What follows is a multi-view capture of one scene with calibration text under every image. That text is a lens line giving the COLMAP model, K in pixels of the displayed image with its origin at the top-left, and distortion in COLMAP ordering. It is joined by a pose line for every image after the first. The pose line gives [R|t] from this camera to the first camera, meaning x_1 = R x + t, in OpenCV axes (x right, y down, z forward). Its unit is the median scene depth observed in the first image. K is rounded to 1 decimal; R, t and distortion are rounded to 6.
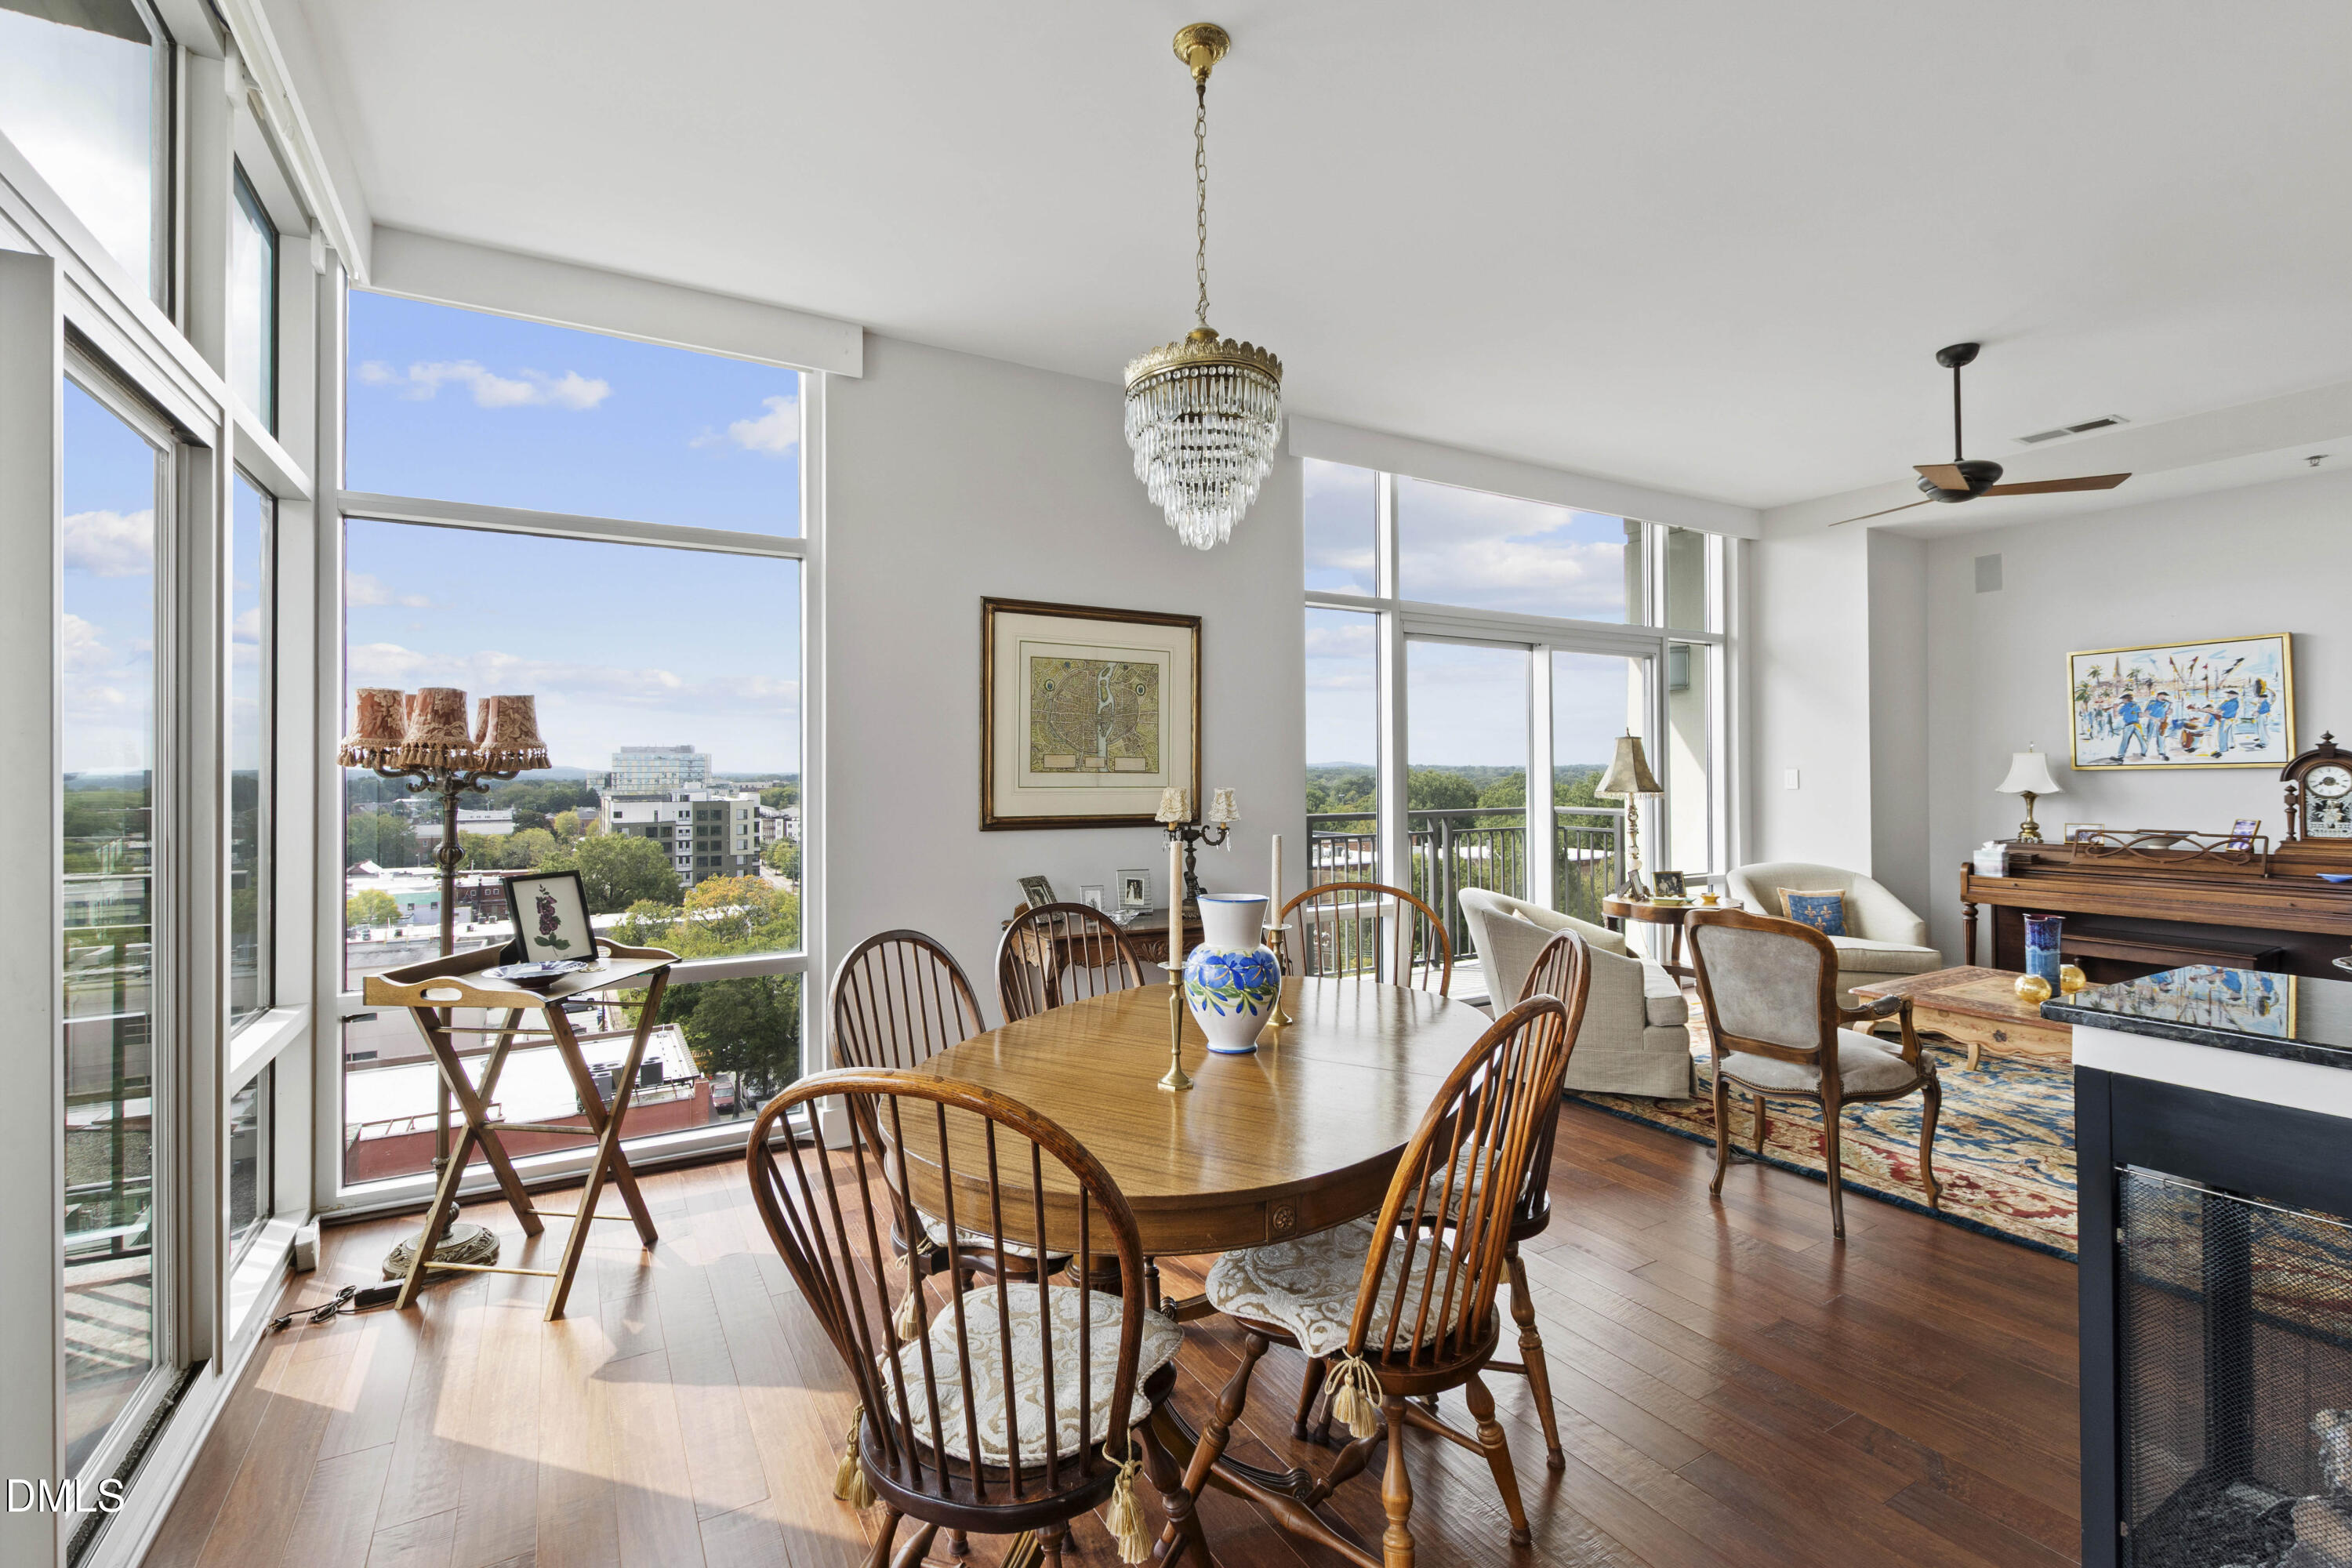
lens RADIAL K [[1029.5, 0, 1164.9], [0, 1029.5, 763.5], [0, 0, 1]] dist [0.003004, -0.001293]
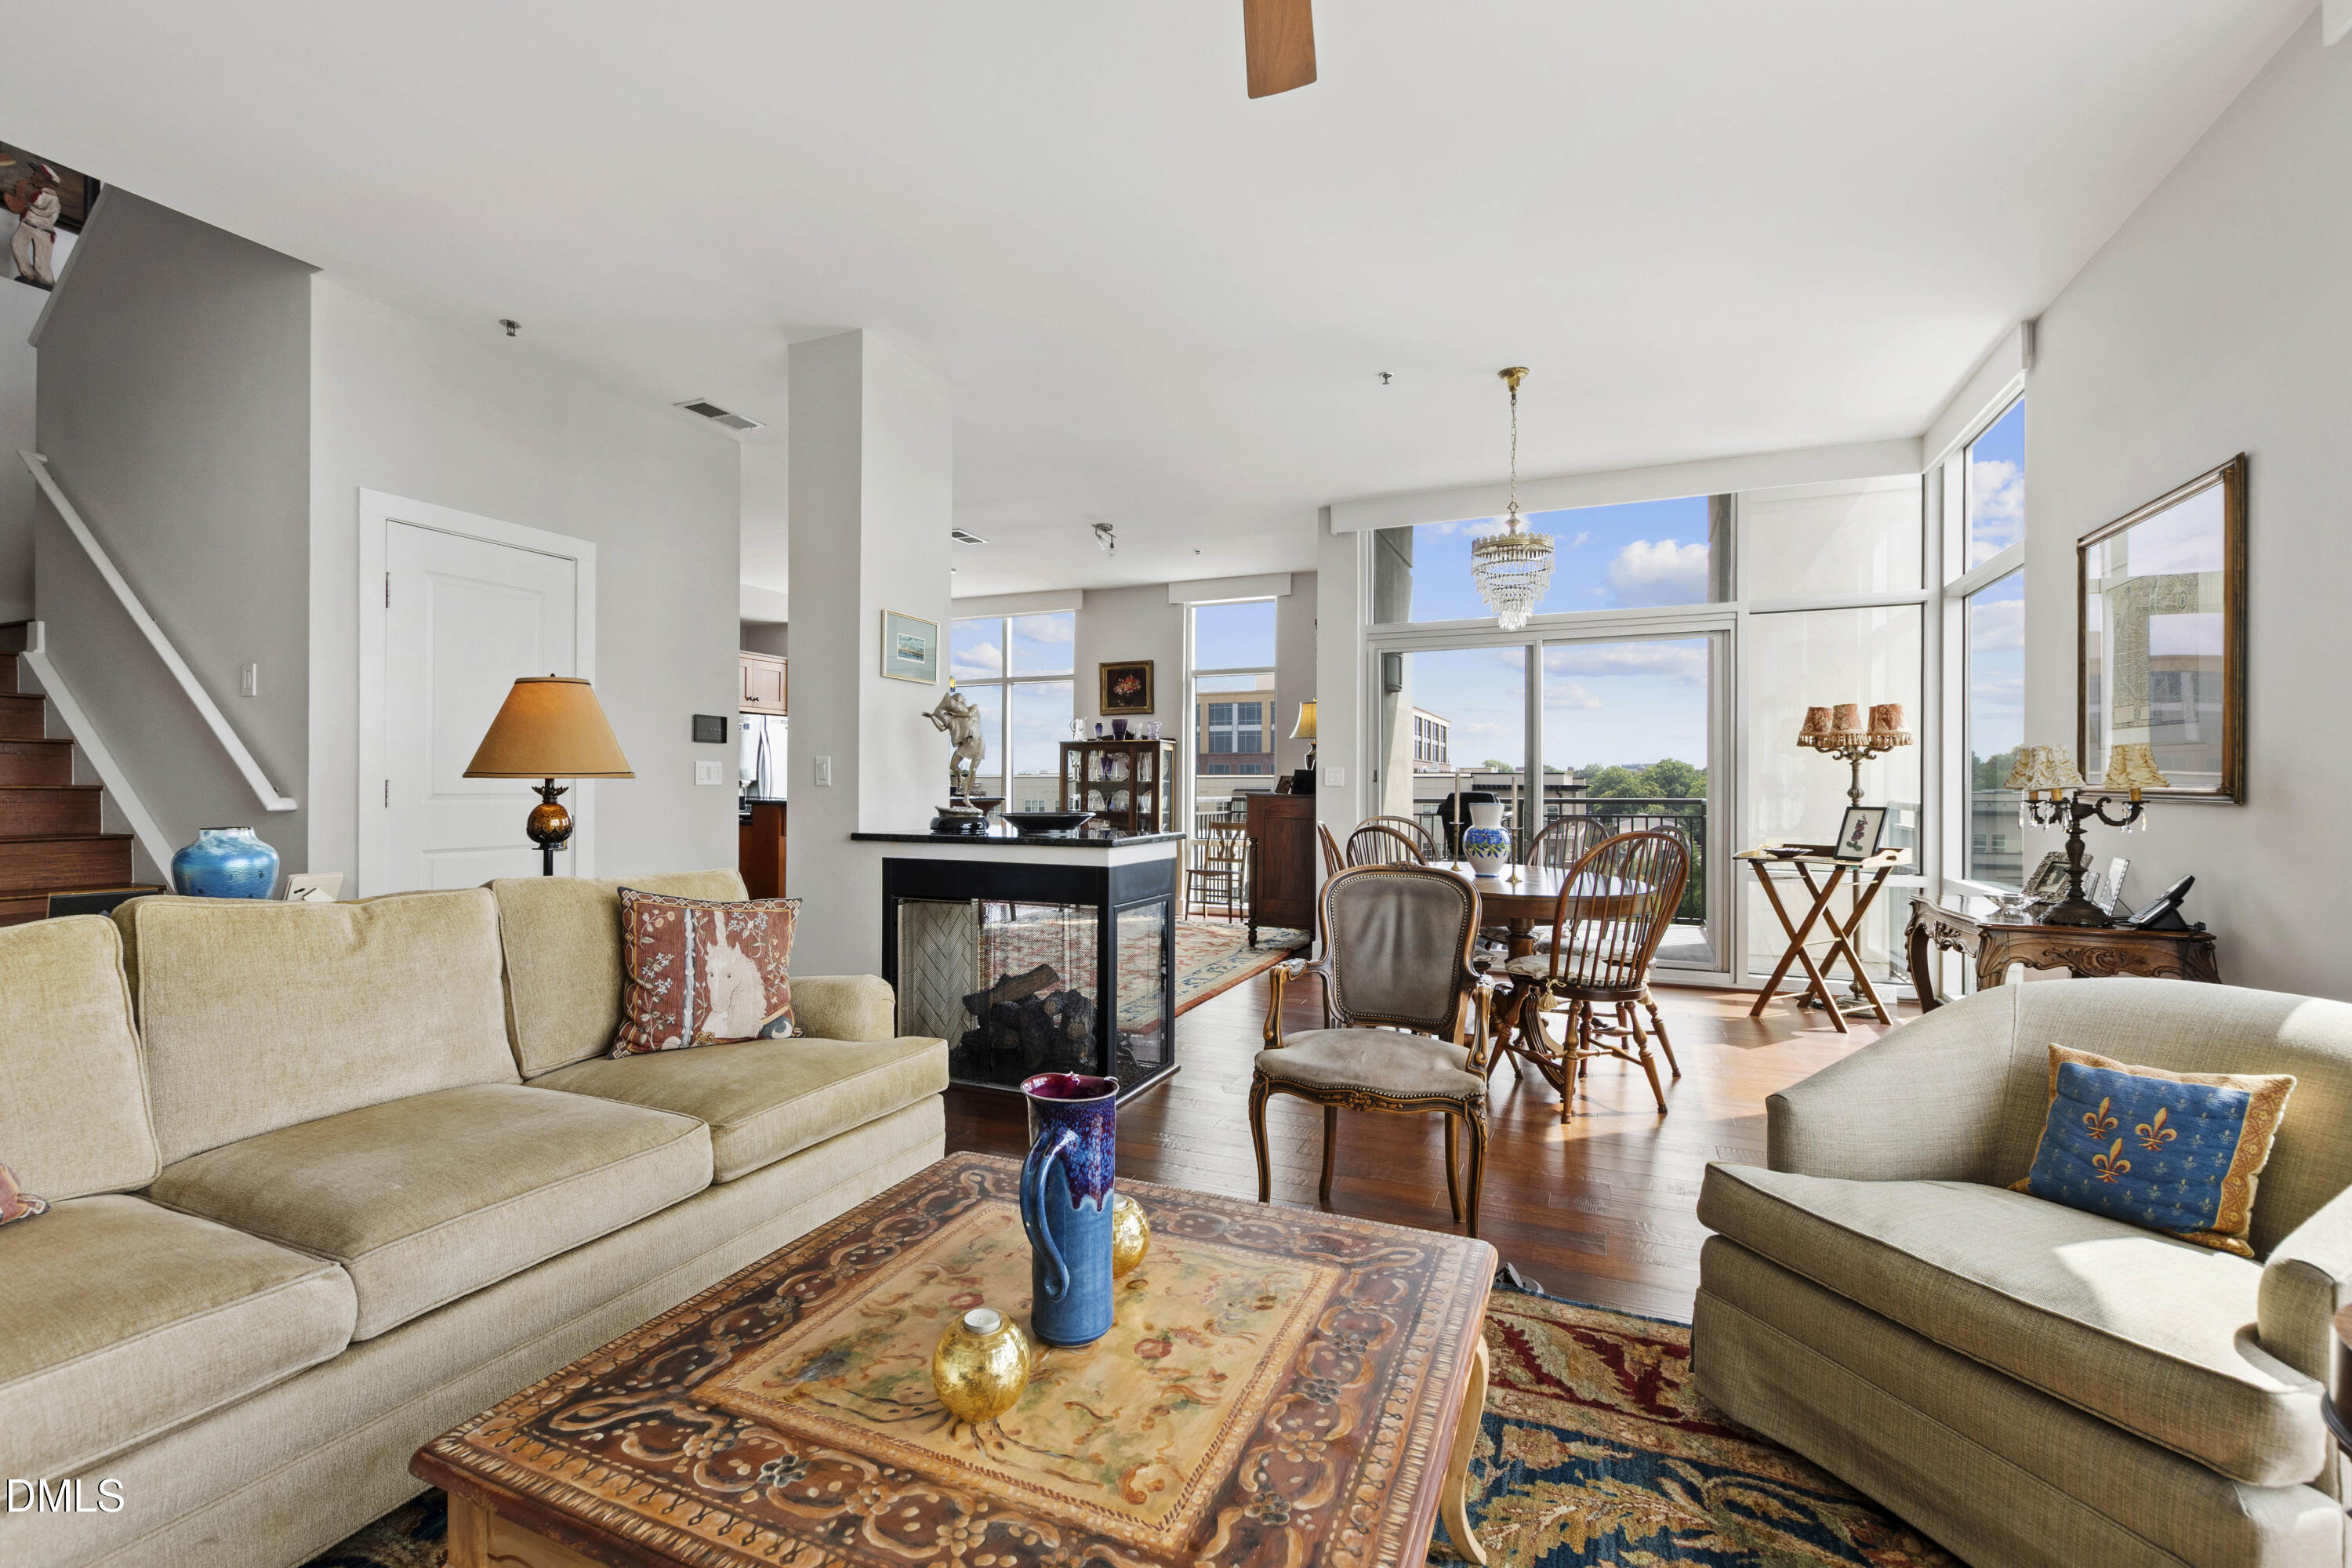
lens RADIAL K [[1024.2, 0, 1162.6], [0, 1024.2, 779.2], [0, 0, 1]] dist [0.002177, -0.001251]
pose [[-0.806514, -0.001895, -0.591211, 0.778651], [0.005375, 0.999930, -0.010538, 0.042133], [0.591190, -0.011677, -0.806448, 0.975793]]
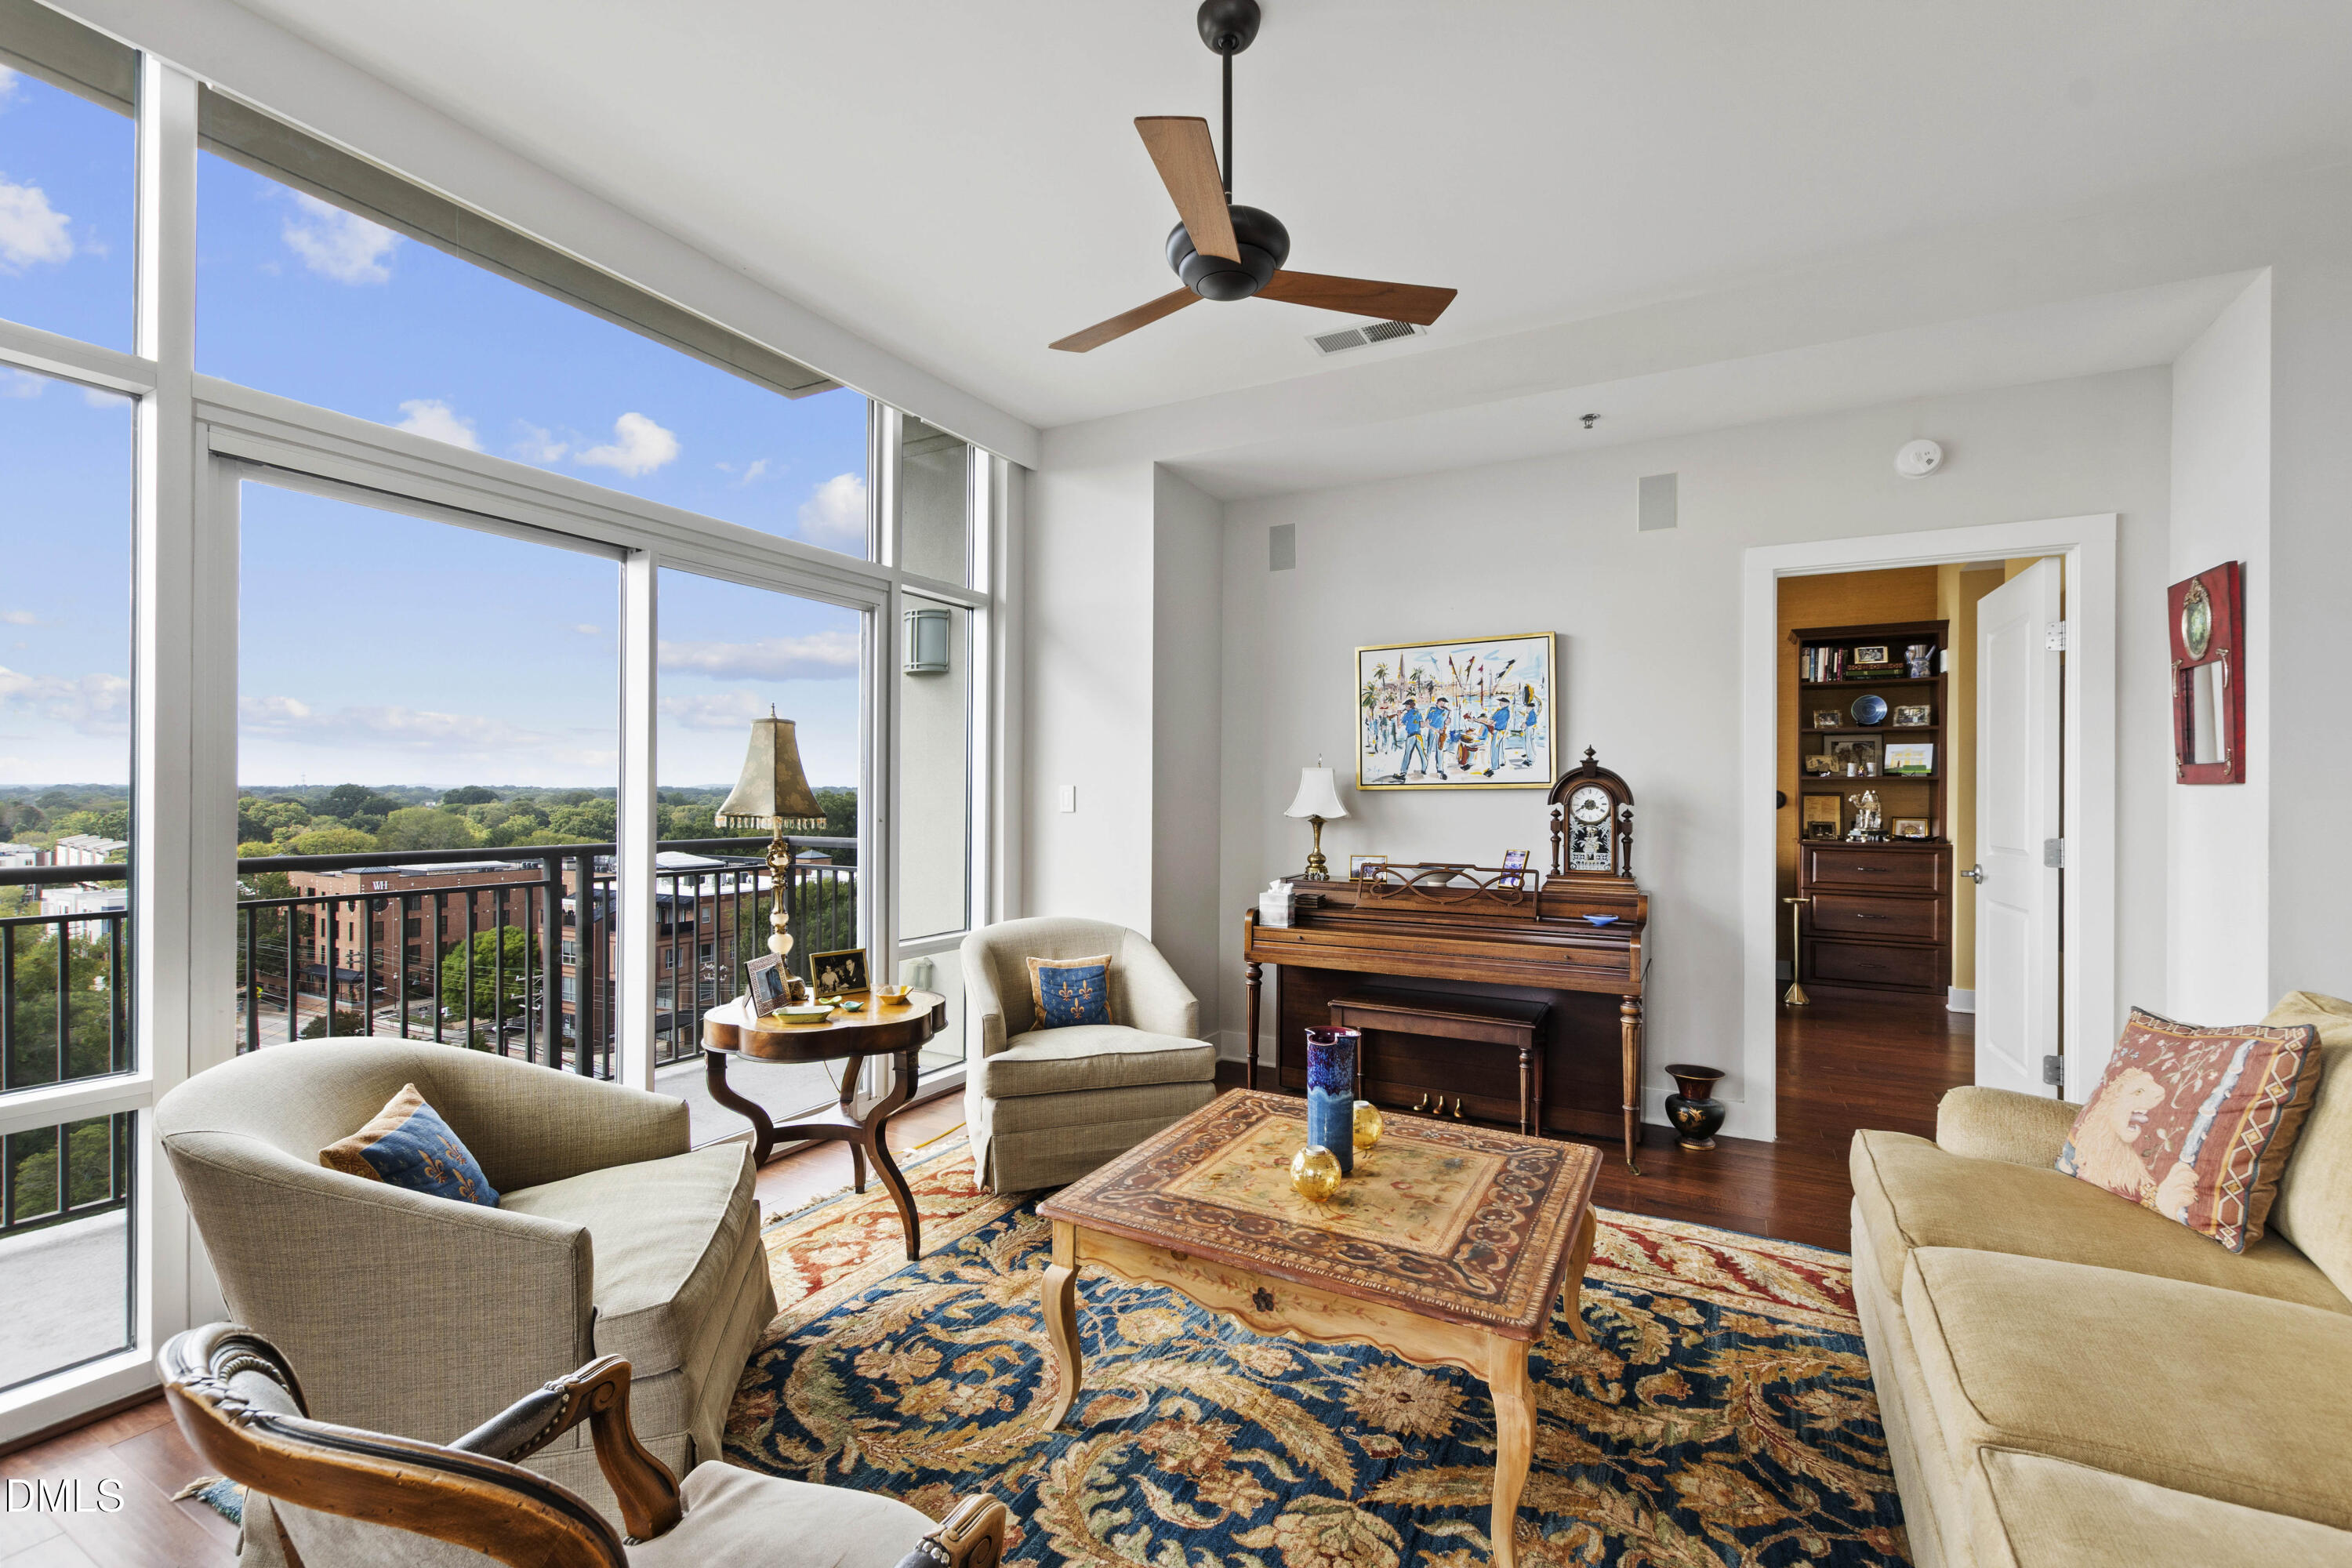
lens RADIAL K [[1015.7, 0, 1157.0], [0, 1015.7, 791.0], [0, 0, 1]] dist [0.002062, -0.000151]
pose [[0.857311, 0.013315, 0.514627, 0.361027], [-0.016171, 0.999869, 0.001070, 0.009986], [-0.514545, -0.009239, 0.857413, 0.429912]]
